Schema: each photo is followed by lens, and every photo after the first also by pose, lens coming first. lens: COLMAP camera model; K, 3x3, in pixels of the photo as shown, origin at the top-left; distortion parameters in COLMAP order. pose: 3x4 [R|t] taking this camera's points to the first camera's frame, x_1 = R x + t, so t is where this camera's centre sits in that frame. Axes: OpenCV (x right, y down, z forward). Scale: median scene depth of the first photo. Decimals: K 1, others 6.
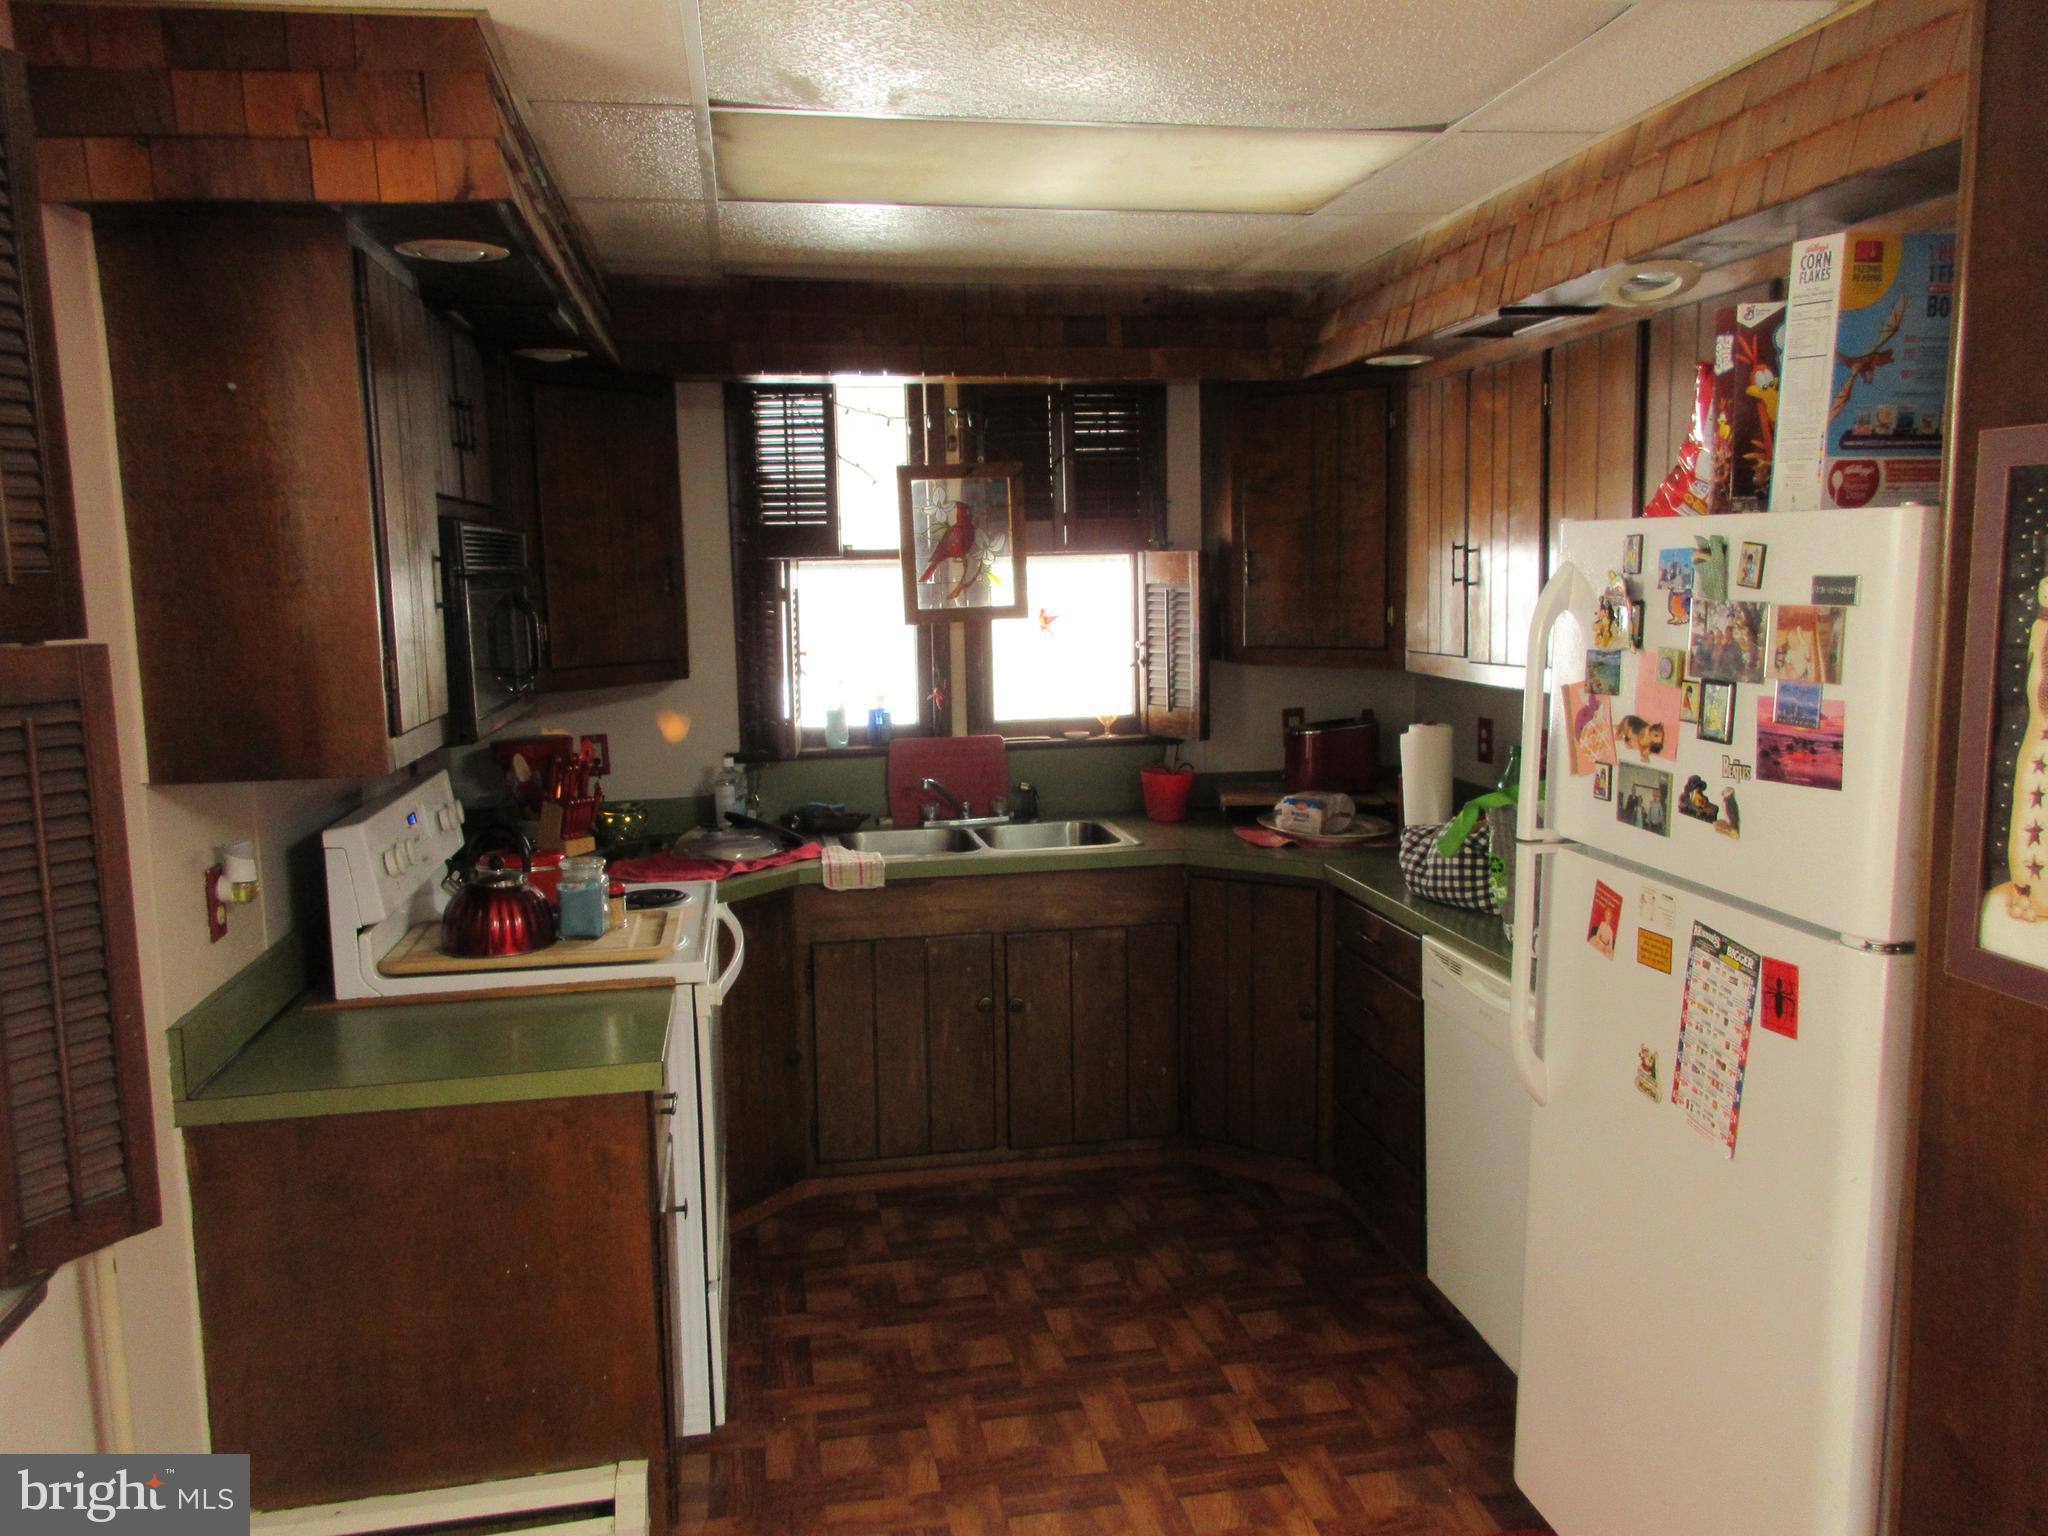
lens RADIAL K [[1528.3, 0, 1027.0], [0, 1528.3, 770.4], [0, 0, 1]] dist [0.008247, 0.002849]
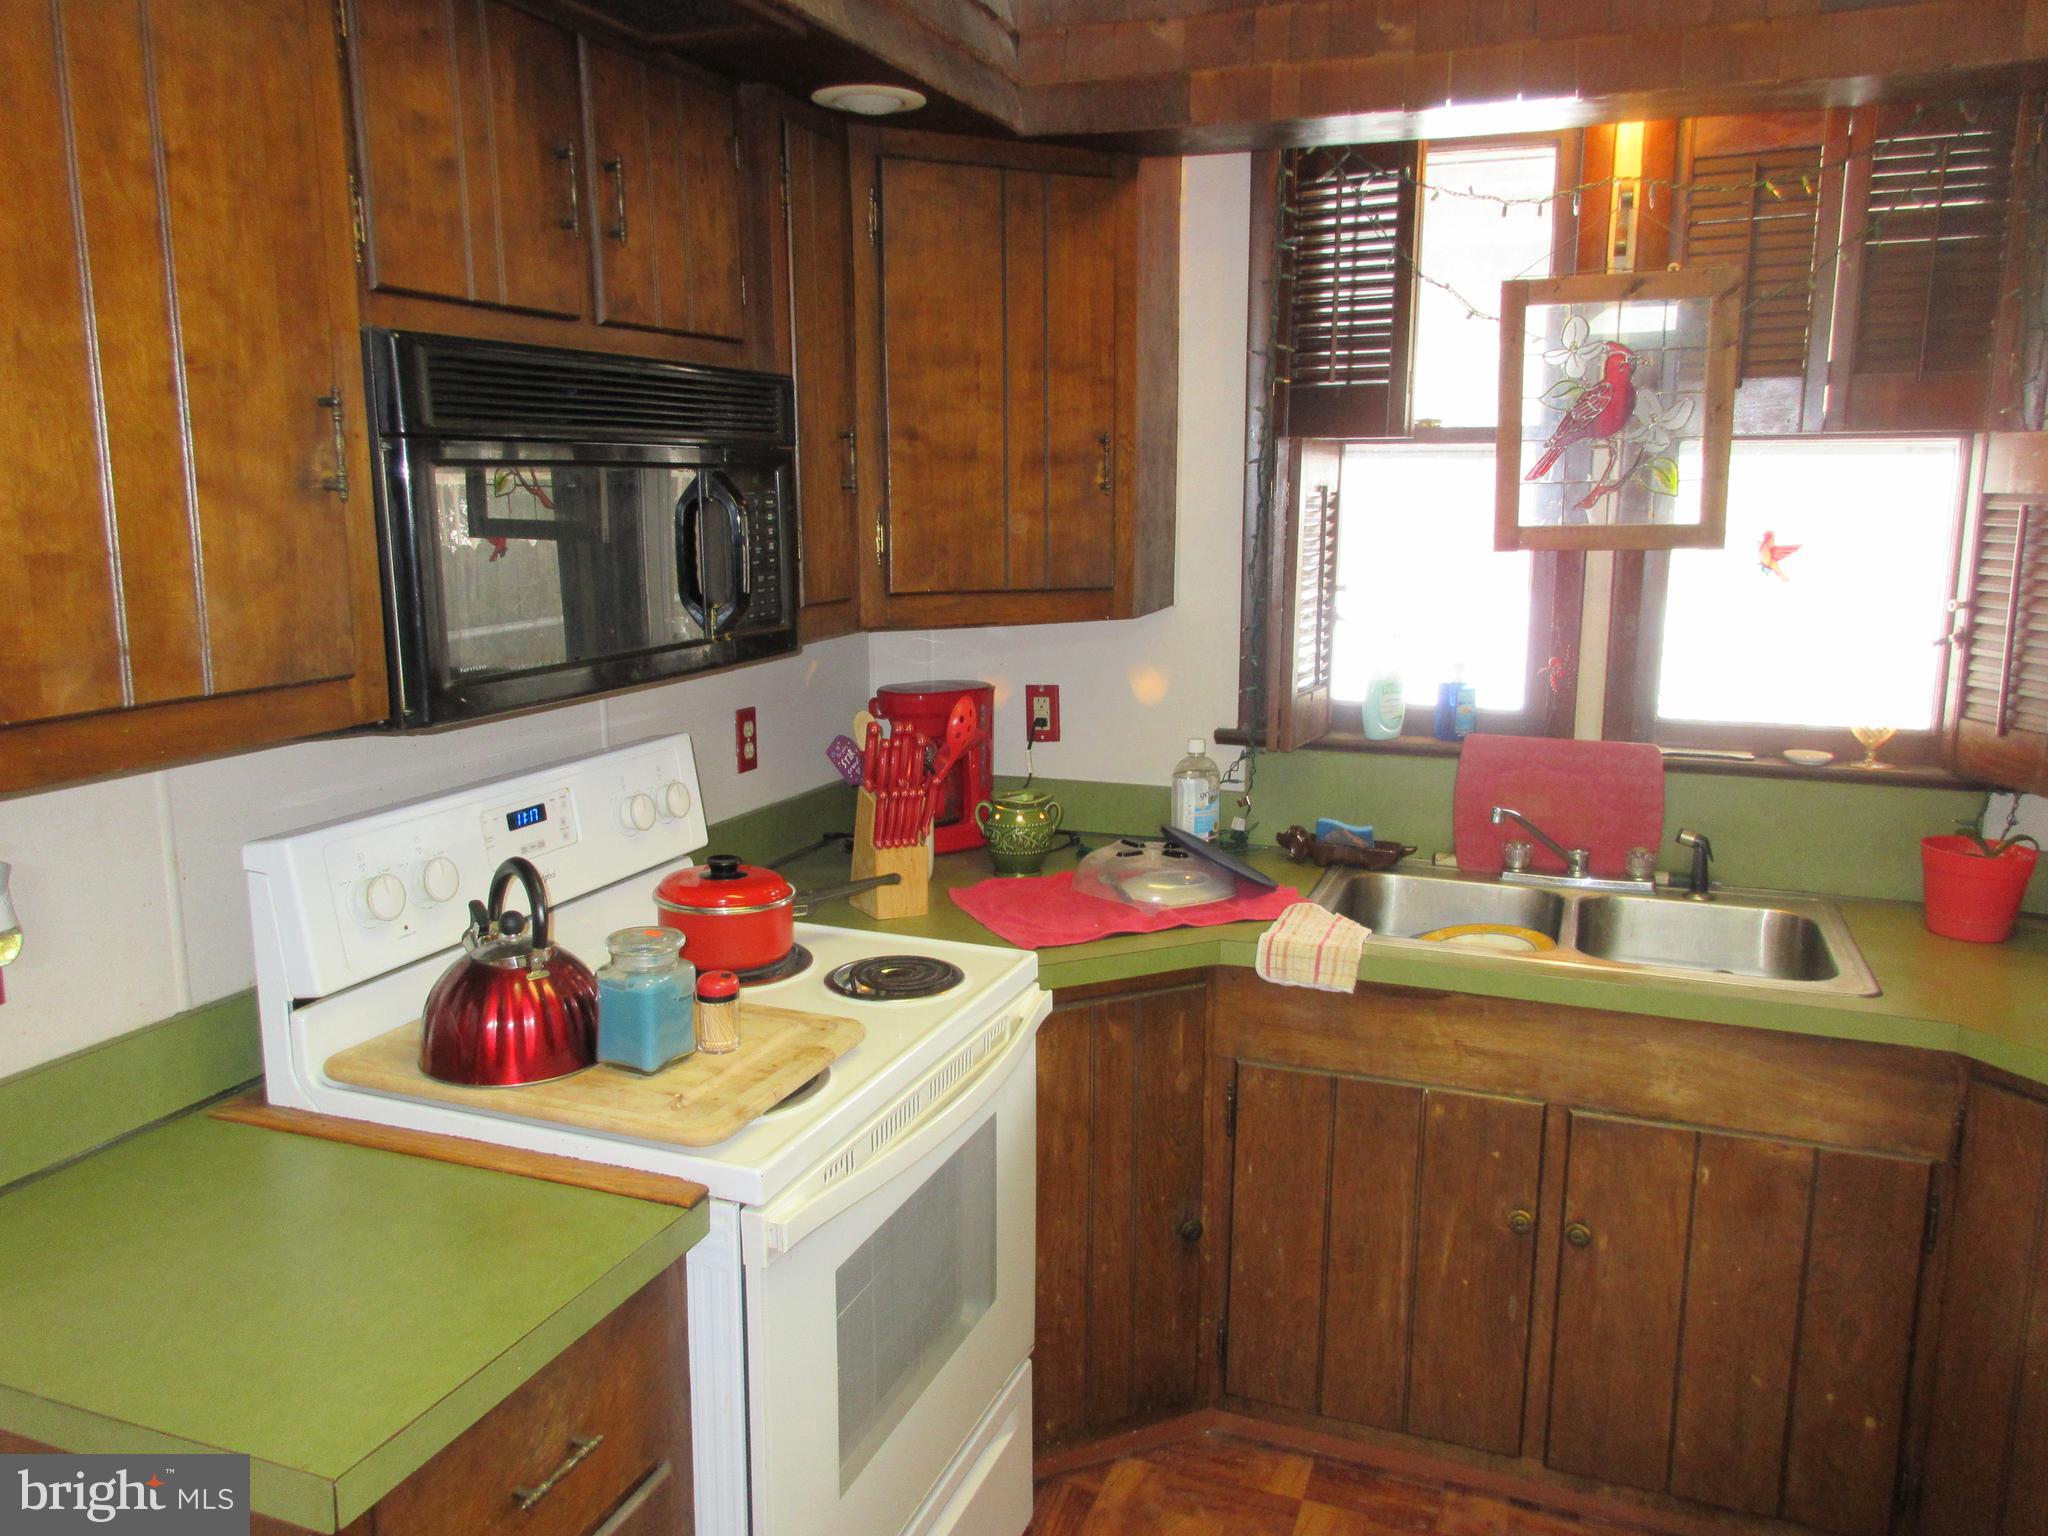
lens RADIAL K [[1528.3, 0, 1019.4], [0, 1528.3, 765.0], [0, 0, 1]] dist [0.008247, 0.002849]
pose [[0.850543, 0.117037, -0.512718, 0.079228], [-0.087894, 0.992845, 0.080828, -0.042647], [0.518509, -0.023683, 0.854744, 0.375687]]
